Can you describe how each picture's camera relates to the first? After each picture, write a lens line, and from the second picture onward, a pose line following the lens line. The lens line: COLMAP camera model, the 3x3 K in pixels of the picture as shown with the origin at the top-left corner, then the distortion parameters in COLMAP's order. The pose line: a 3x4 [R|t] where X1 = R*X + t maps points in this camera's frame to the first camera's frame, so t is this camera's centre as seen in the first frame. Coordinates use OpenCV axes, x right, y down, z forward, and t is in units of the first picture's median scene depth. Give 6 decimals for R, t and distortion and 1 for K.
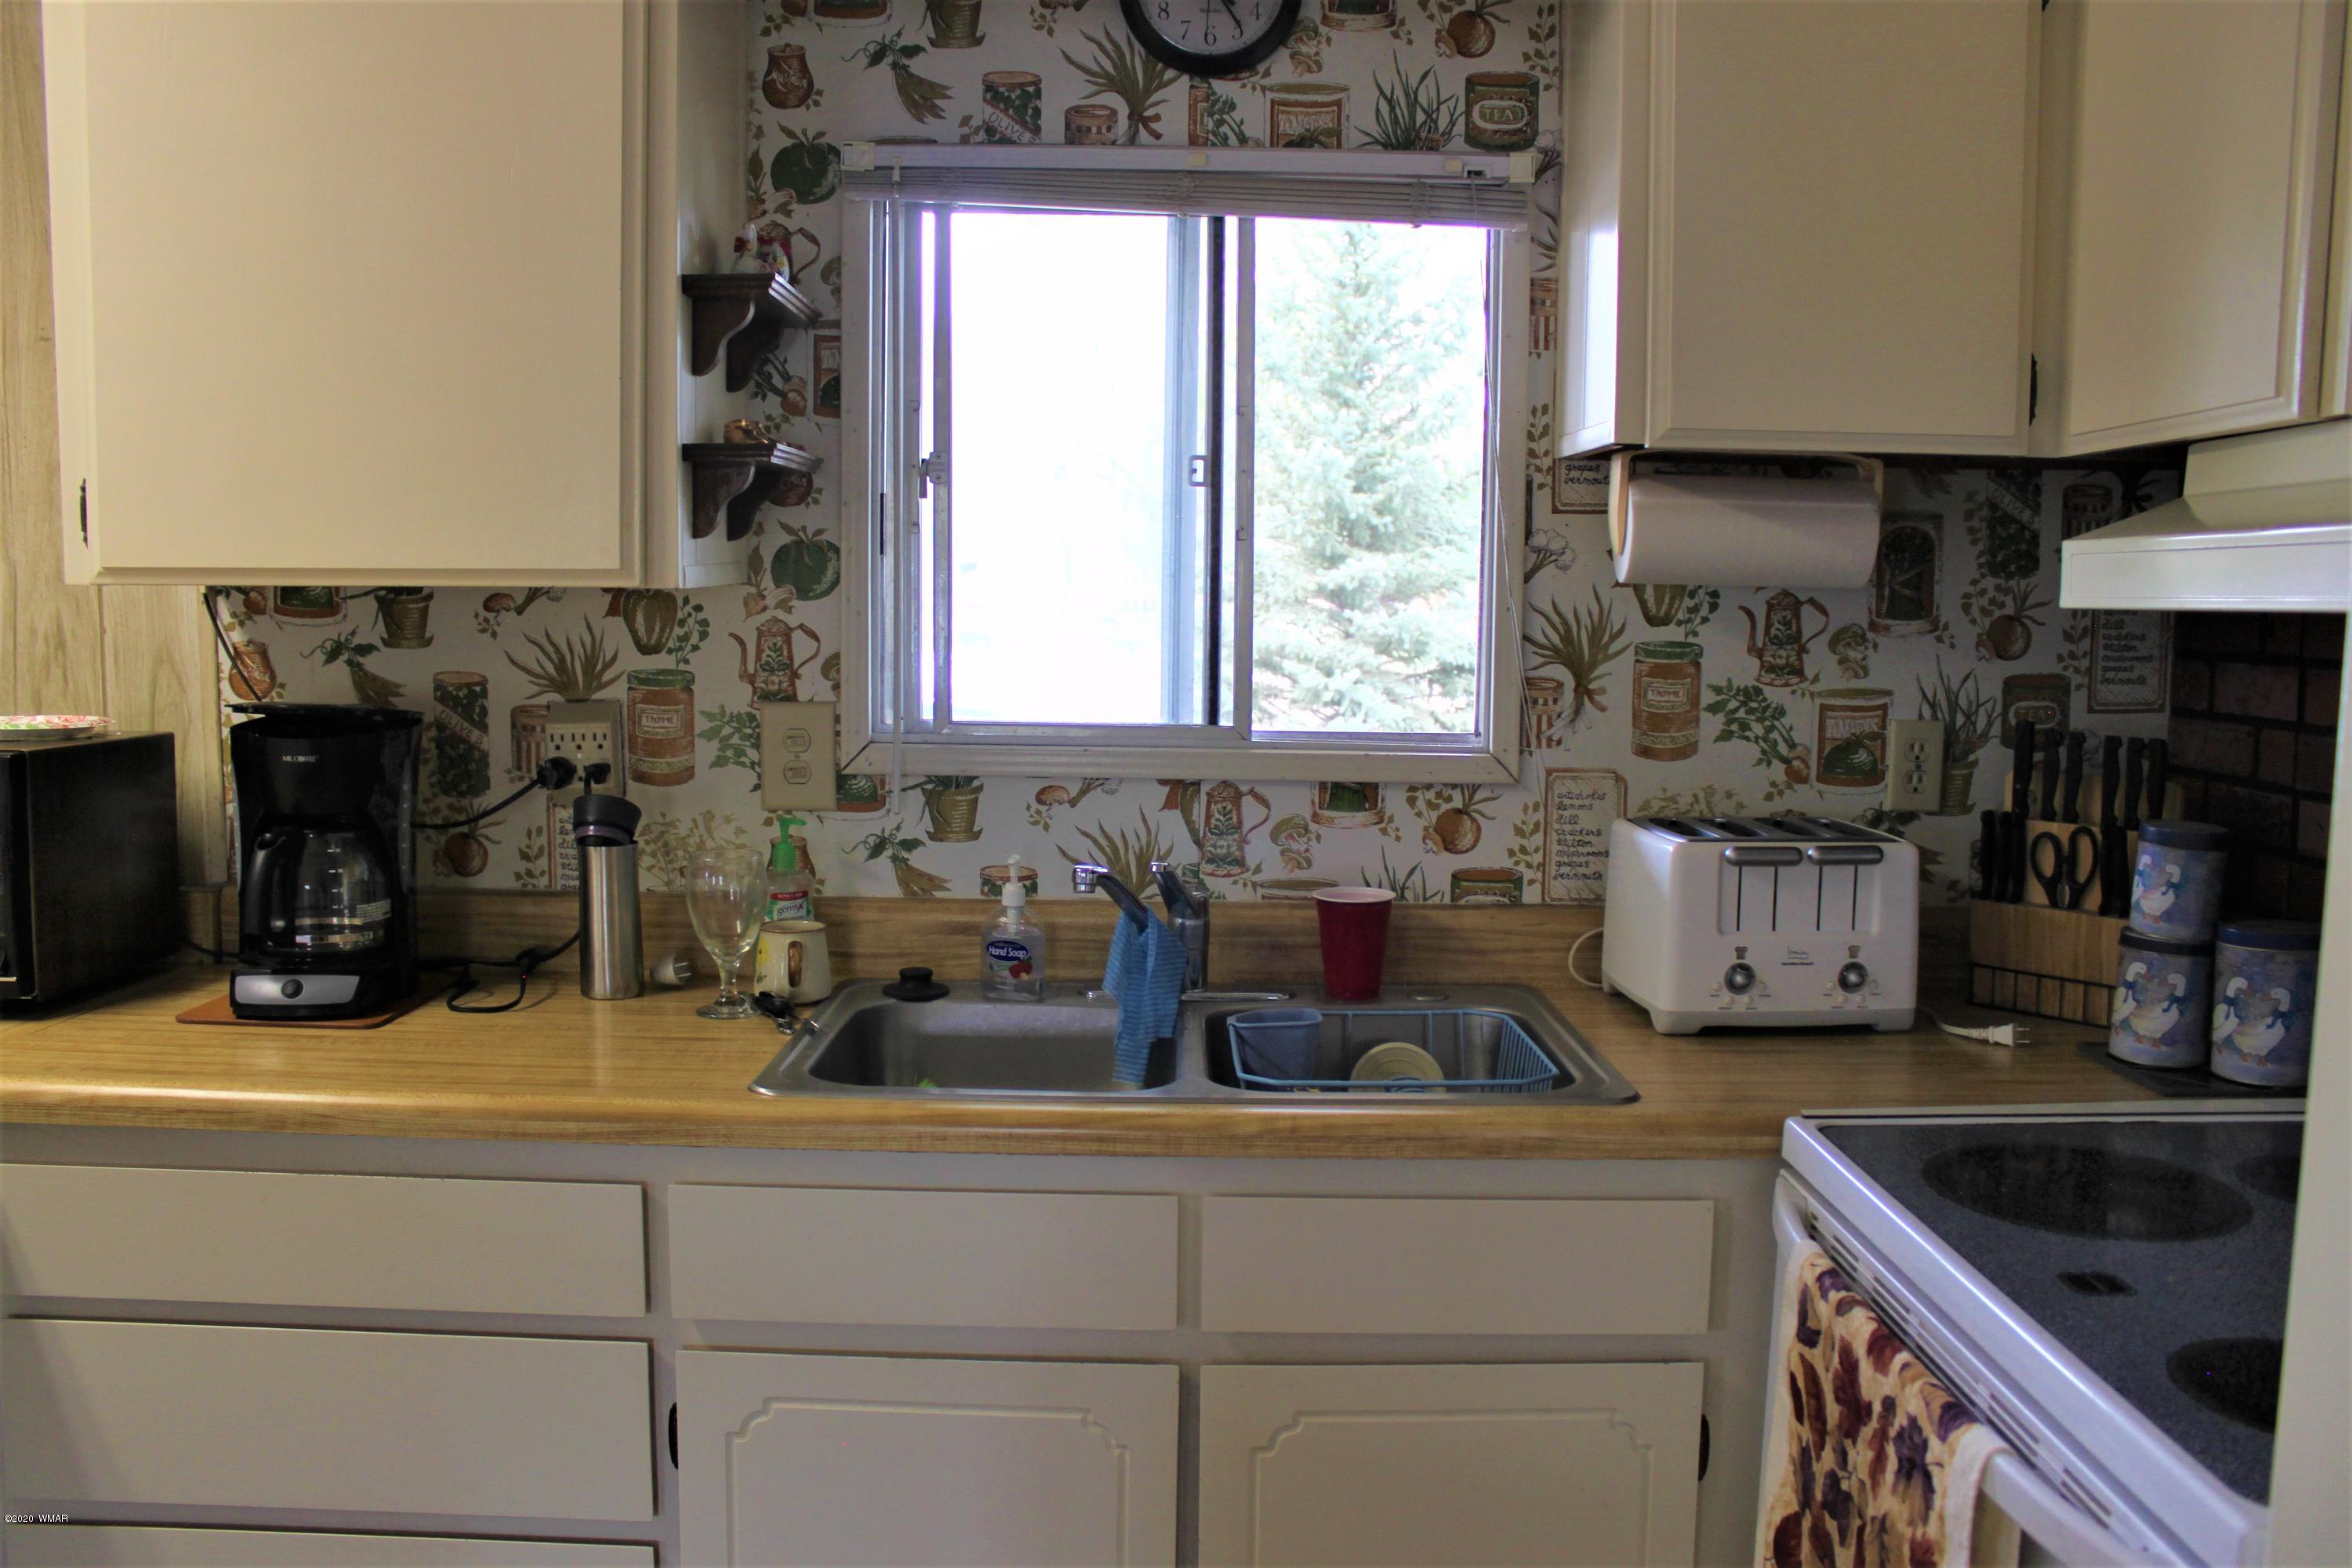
lens RADIAL K [[1878.9, 0, 1213.0], [0, 1878.9, 780.0], [0, 0, 1]] dist [-0.175020, 0.156561]
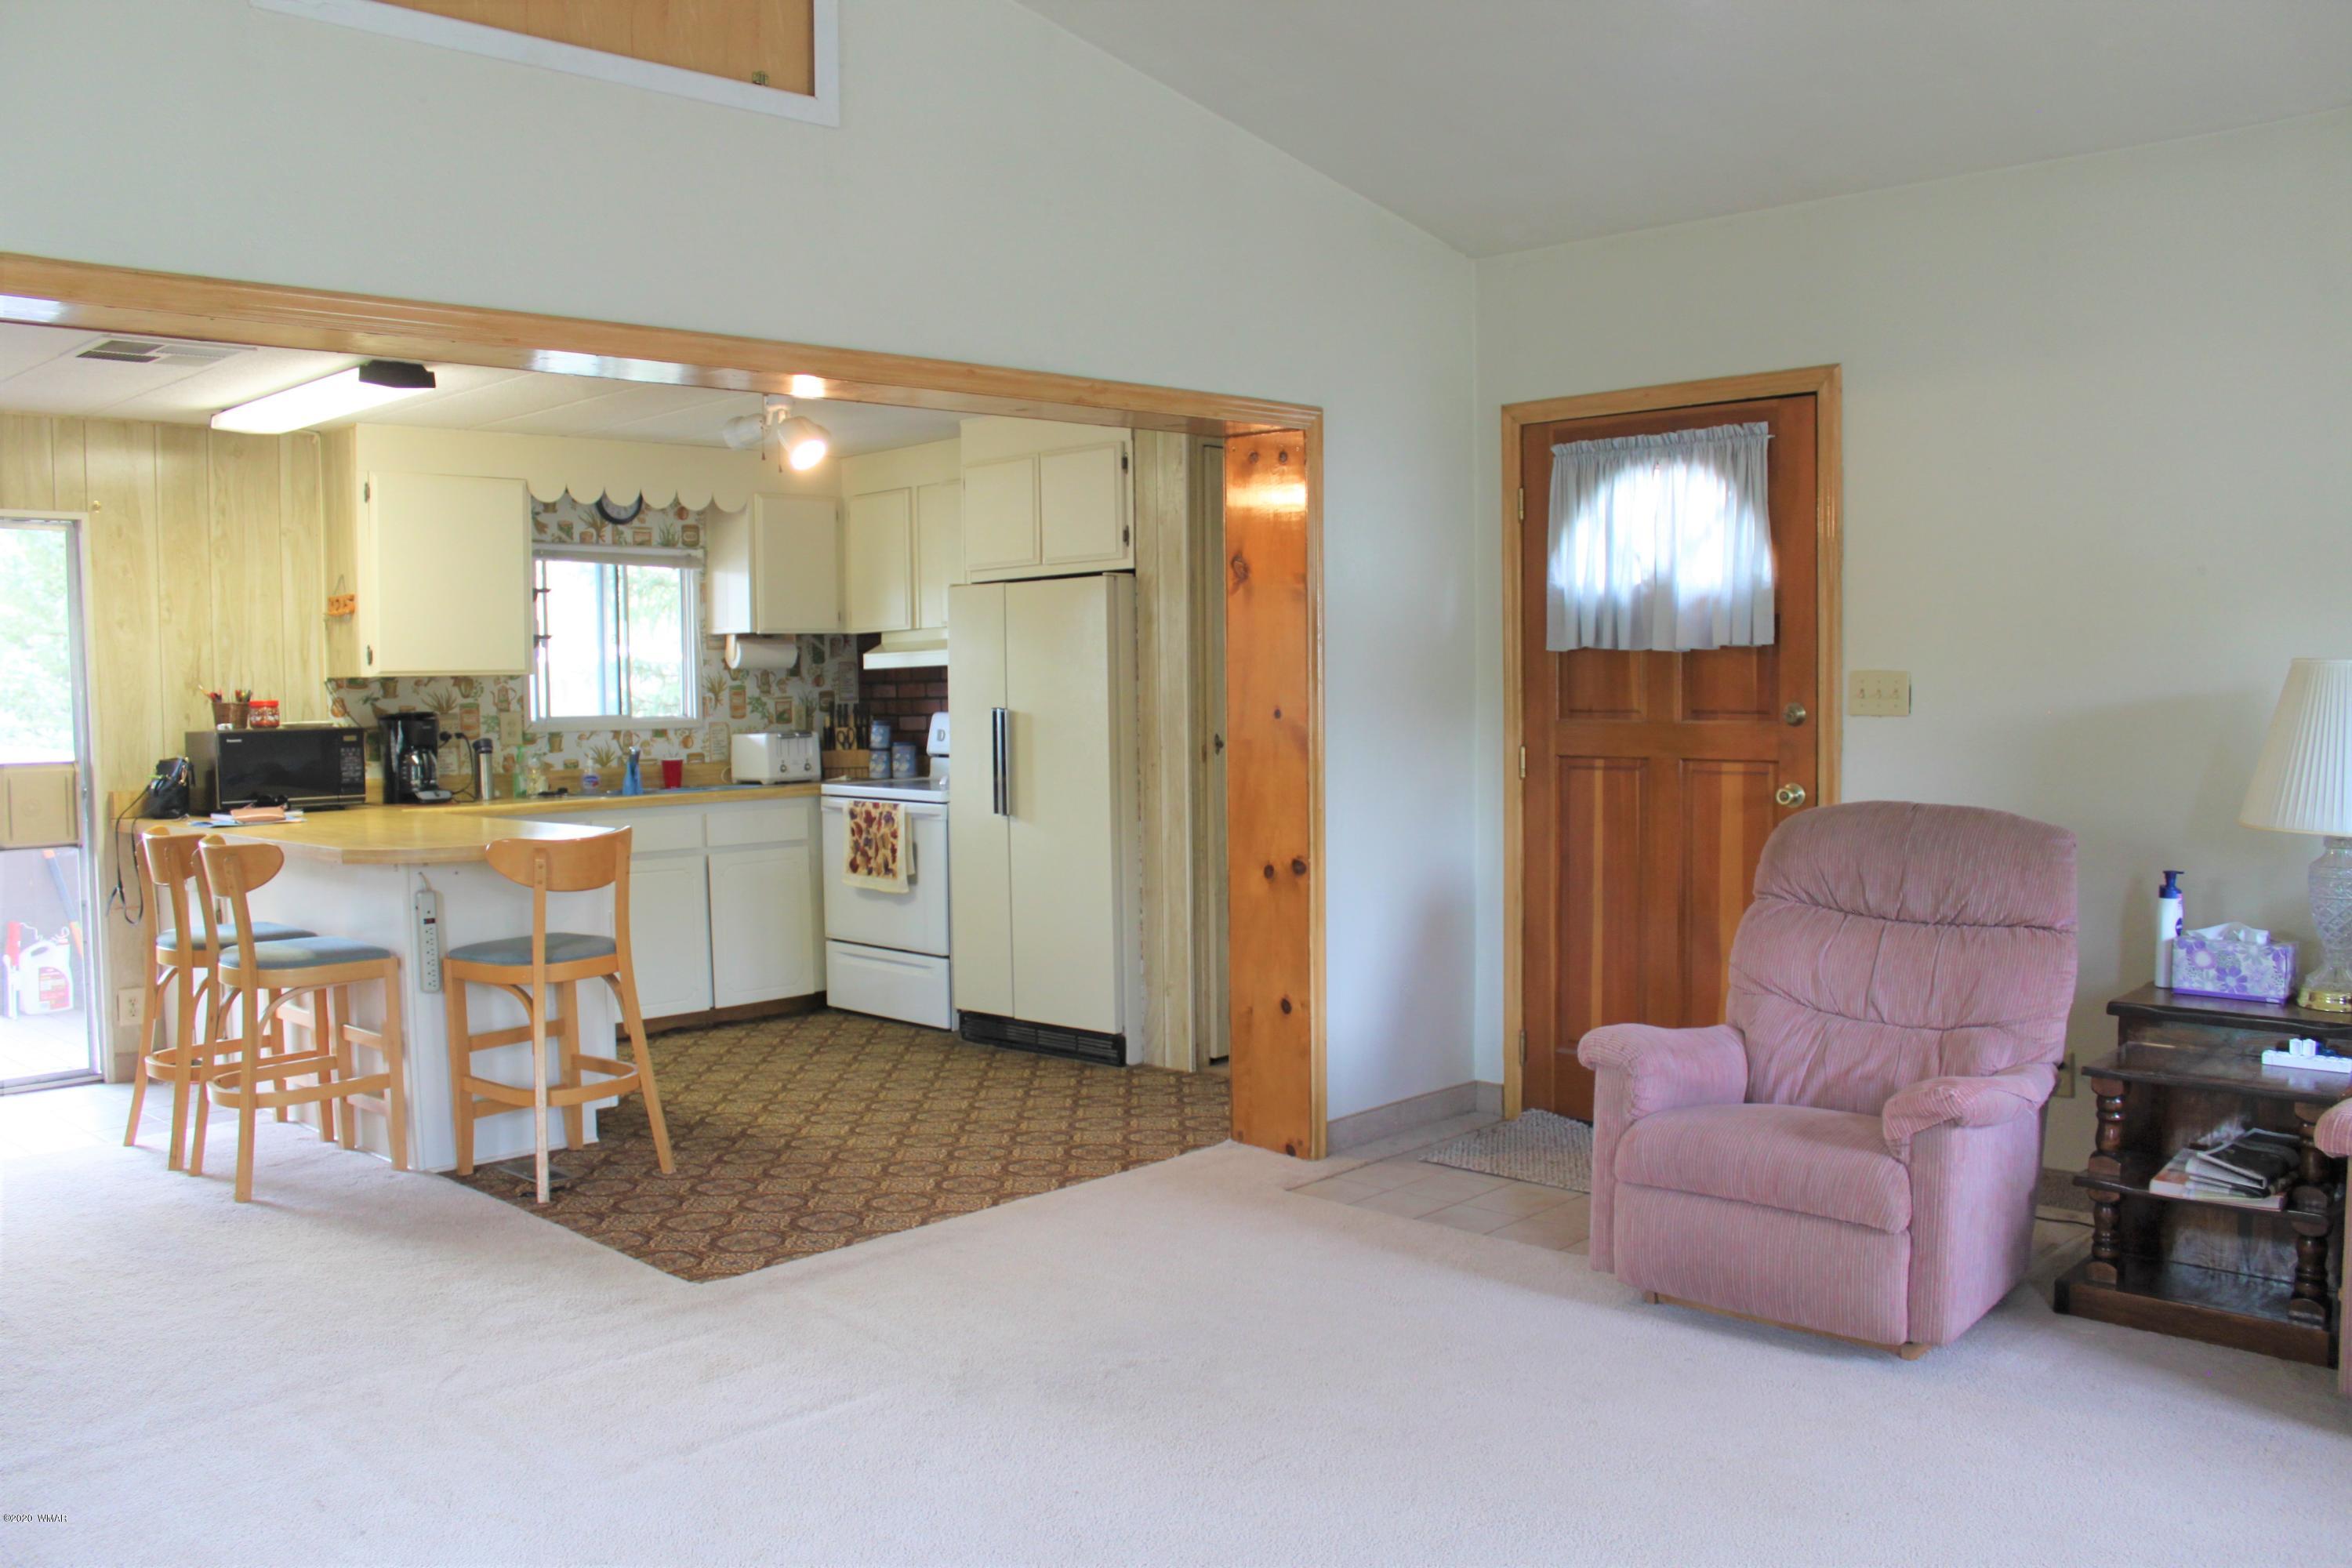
lens RADIAL K [[1878.9, 0, 1213.0], [0, 1878.9, 780.0], [0, 0, 1]] dist [-0.175020, 0.156561]
pose [[0.677080, -0.061888, 0.733302, -1.754041], [0.101780, 0.994756, -0.010023, 0.233573], [-0.728837, 0.081421, 0.679829, -2.056607]]
